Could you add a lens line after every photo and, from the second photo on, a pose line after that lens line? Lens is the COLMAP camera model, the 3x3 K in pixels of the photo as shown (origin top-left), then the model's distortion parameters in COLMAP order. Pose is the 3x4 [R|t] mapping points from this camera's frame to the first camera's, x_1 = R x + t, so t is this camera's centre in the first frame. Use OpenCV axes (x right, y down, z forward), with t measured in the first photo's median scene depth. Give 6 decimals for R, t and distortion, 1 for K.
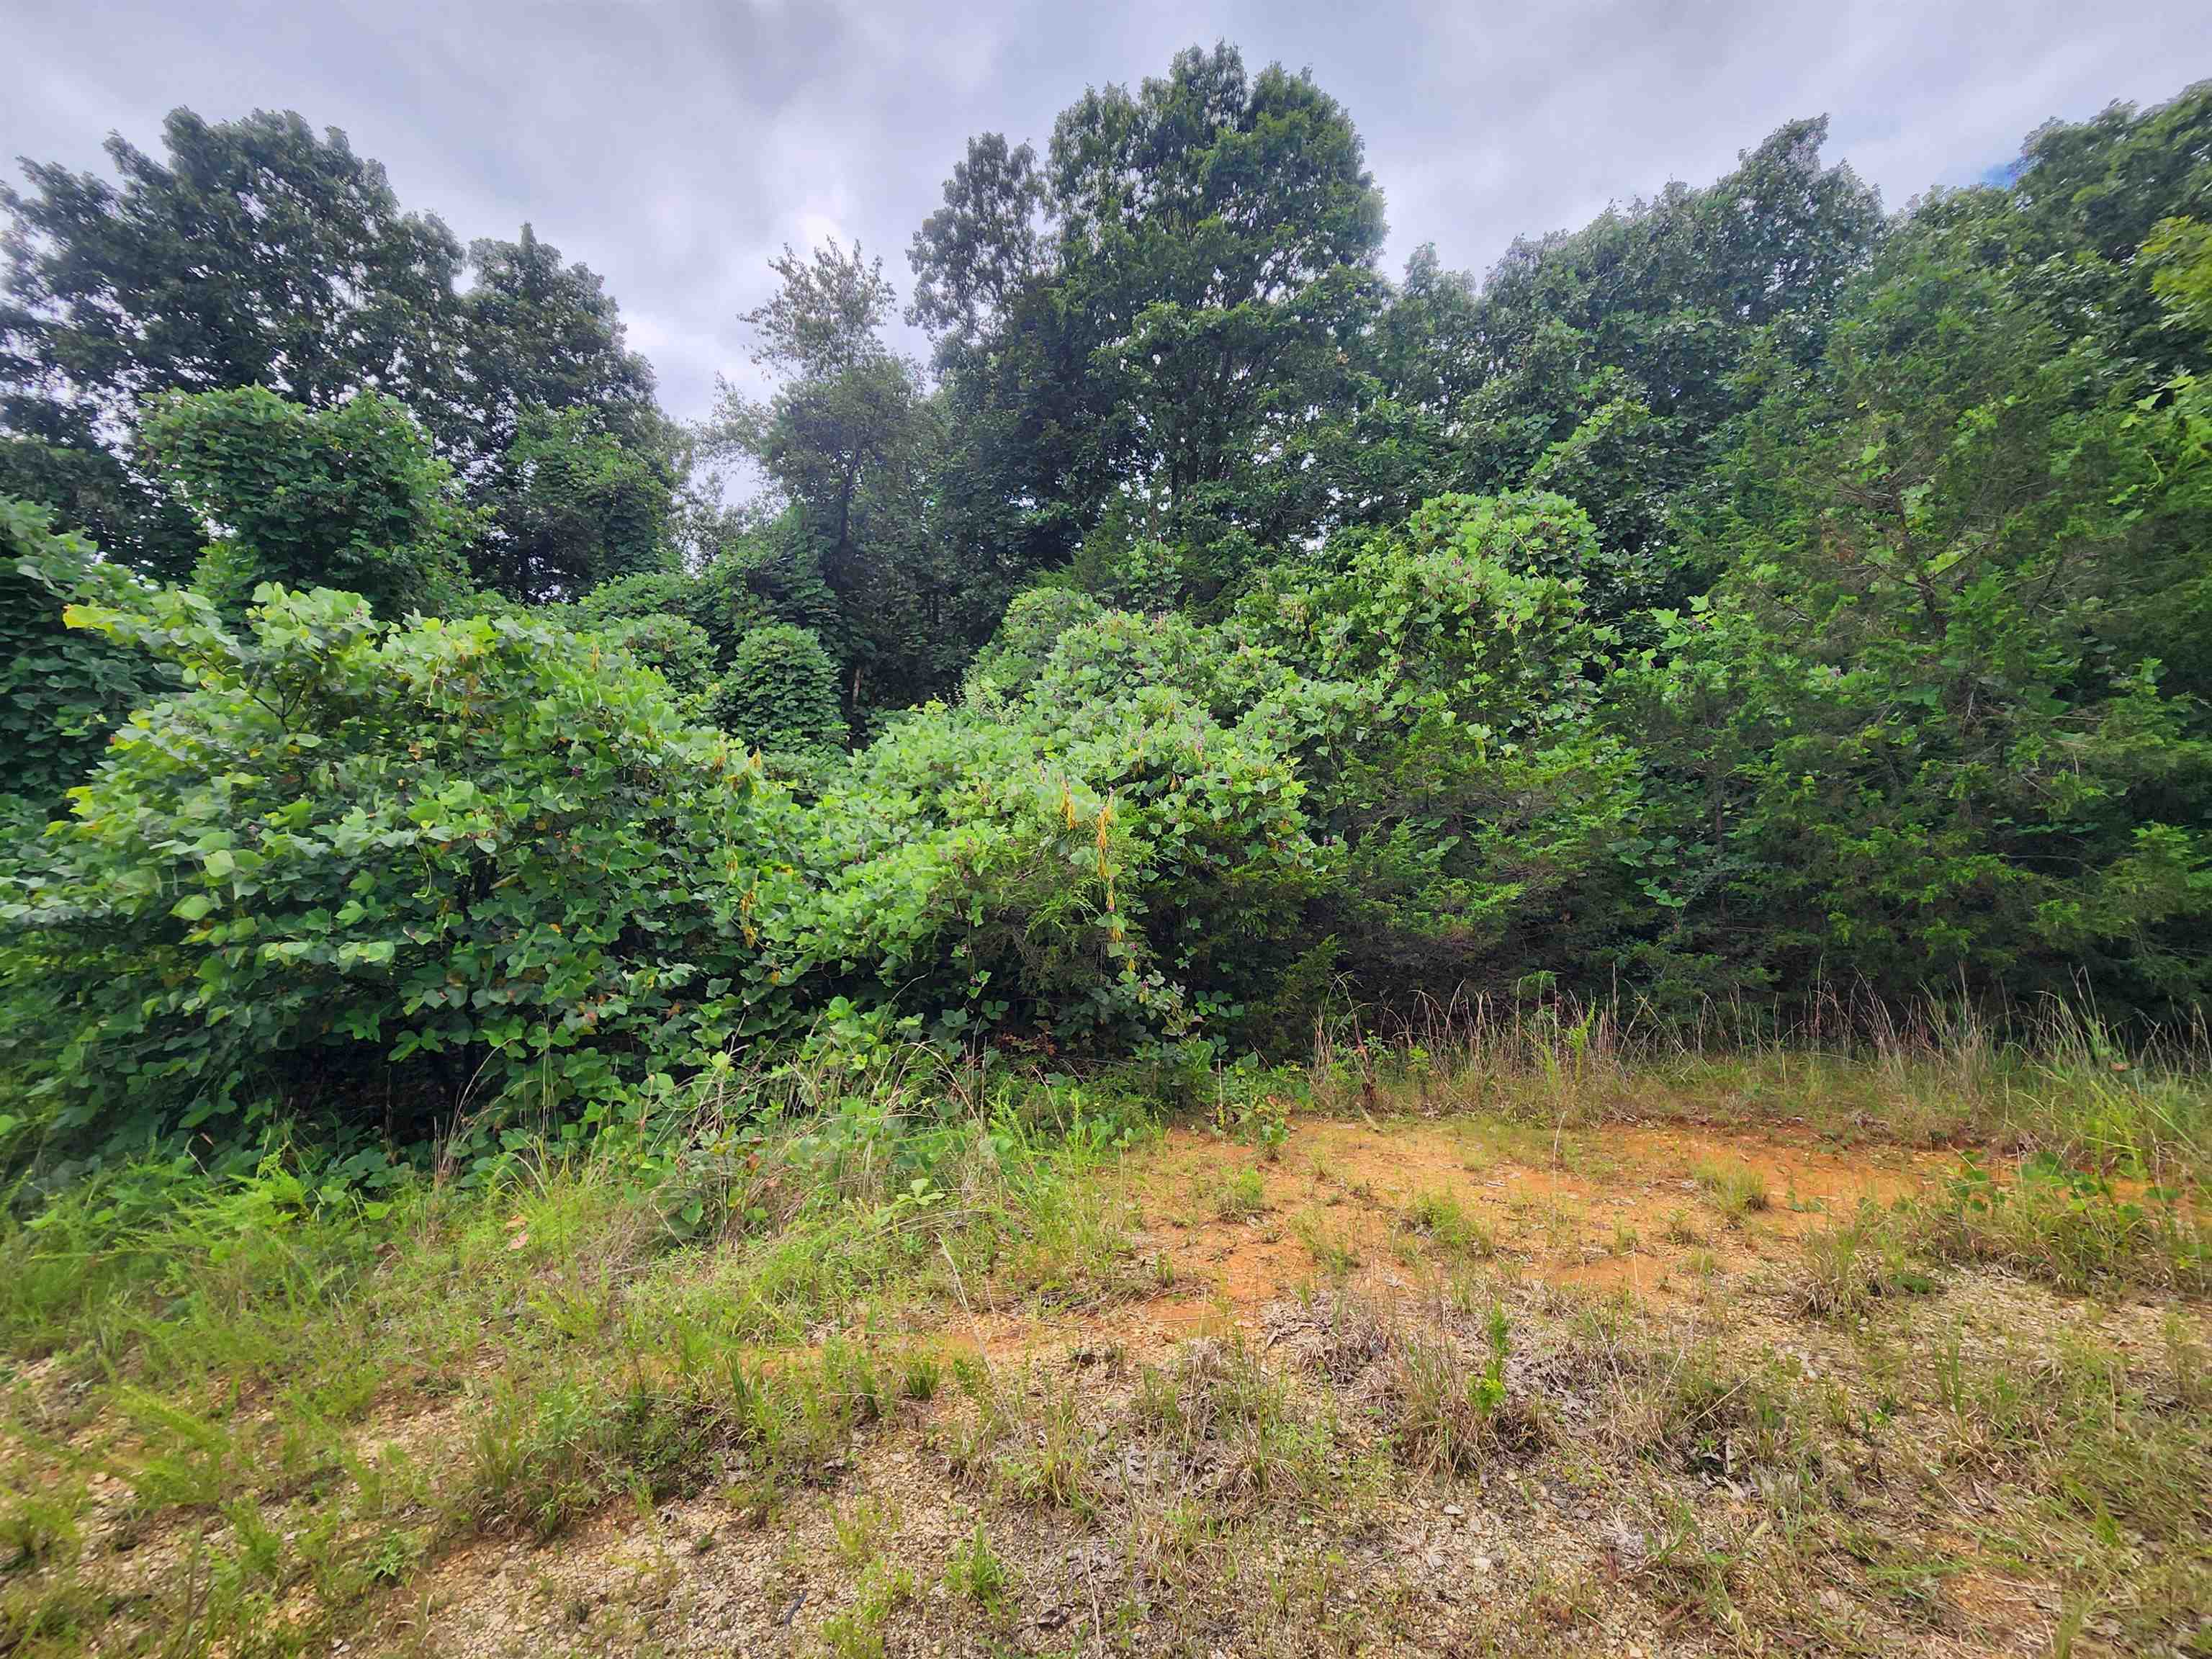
lens RADIAL K [[911.4, 0, 1093.8], [0, 911.4, 826.0], [0, 0, 1]] dist [0.005560, -0.001614]
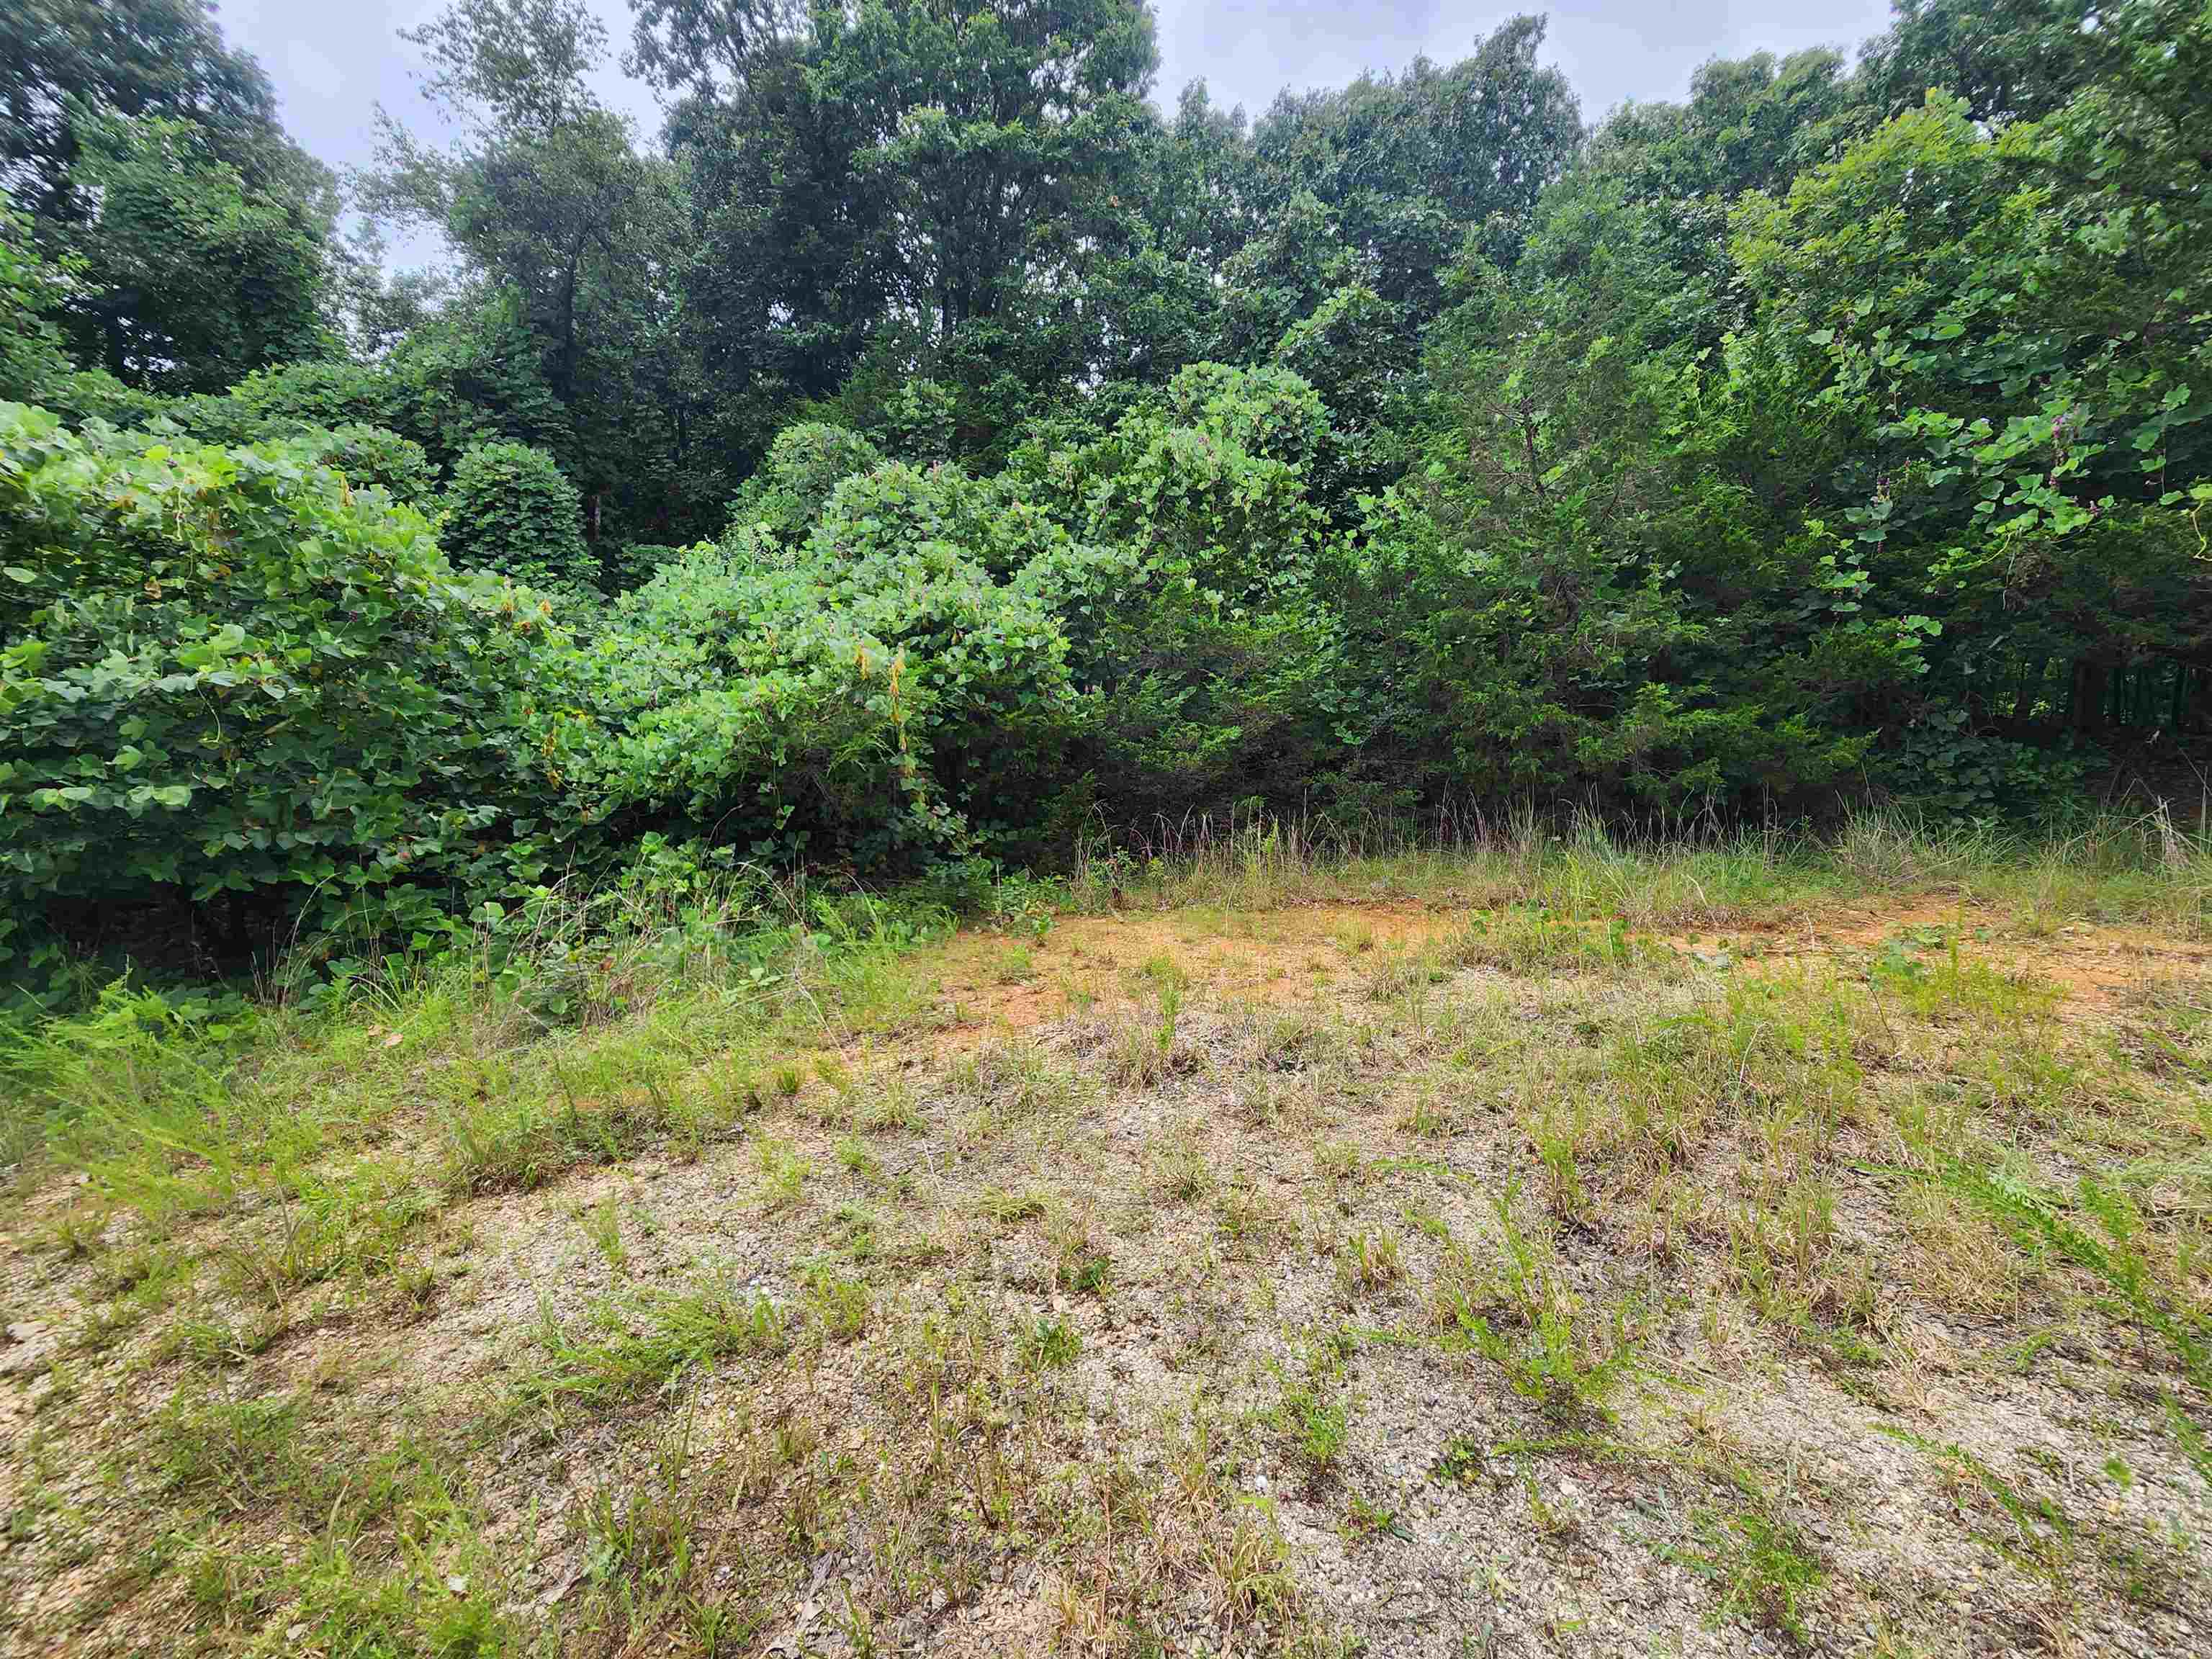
lens RADIAL K [[911.4, 0, 1097.6], [0, 911.4, 825.6], [0, 0, 1]] dist [0.005560, -0.001614]
pose [[0.968933, -0.030018, 0.245495, -0.020221], [-0.011383, 0.986143, 0.165505, -0.005623], [-0.247061, -0.163157, 0.955165, -0.125928]]
